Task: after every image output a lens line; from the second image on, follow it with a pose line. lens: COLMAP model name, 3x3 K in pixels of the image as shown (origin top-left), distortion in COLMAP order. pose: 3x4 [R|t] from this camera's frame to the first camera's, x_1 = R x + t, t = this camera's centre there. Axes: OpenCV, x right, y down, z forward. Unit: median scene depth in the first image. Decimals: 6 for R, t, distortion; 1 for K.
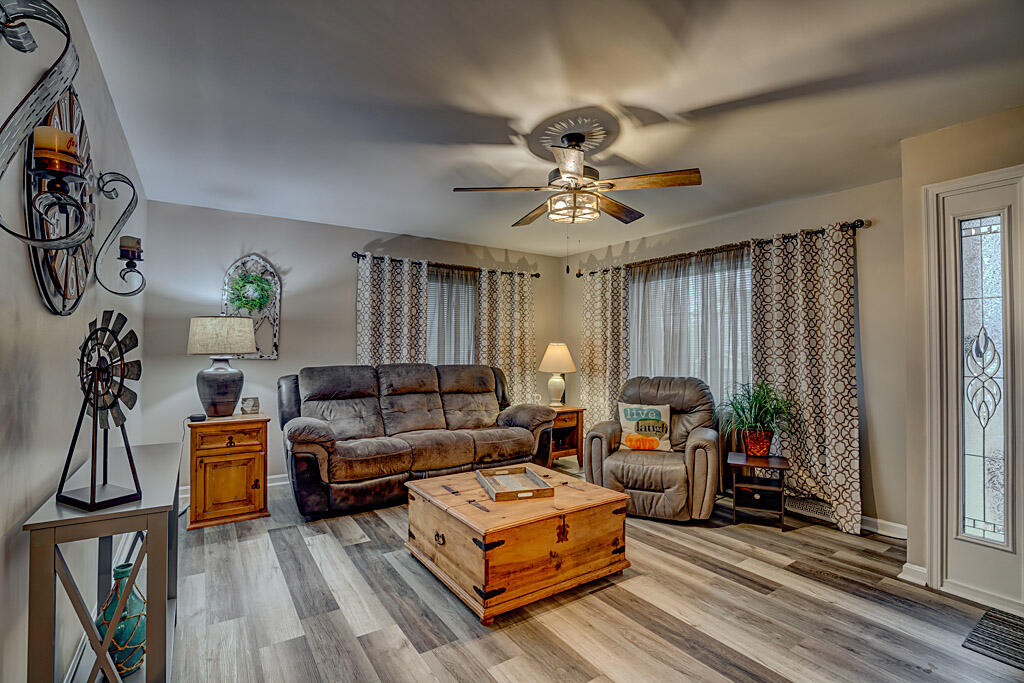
lens RADIAL K [[477.4, 0, 497.2], [0, 477.4, 342.1], [0, 0, 1]] dist [-0.030898, -0.000040]
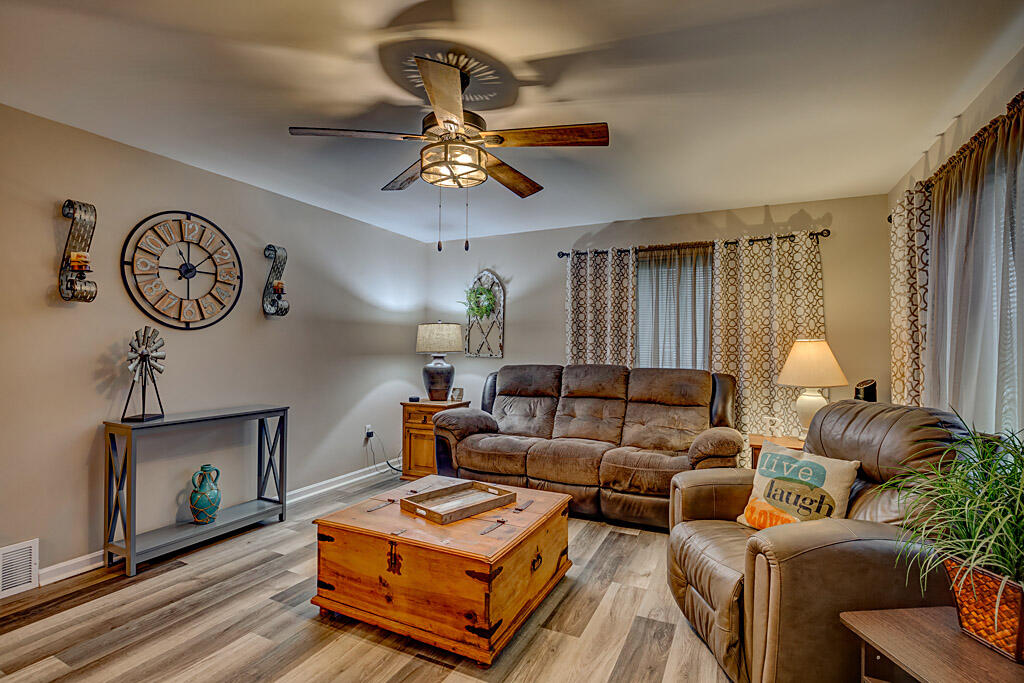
lens RADIAL K [[477.4, 0, 497.2], [0, 477.4, 342.1], [0, 0, 1]] dist [-0.030898, -0.000040]
pose [[0.506658, -0.014986, -0.862017, 0.566379], [0.009341, 0.999886, -0.011892, 0.012558], [0.862097, -0.002027, 0.506740, 0.430892]]
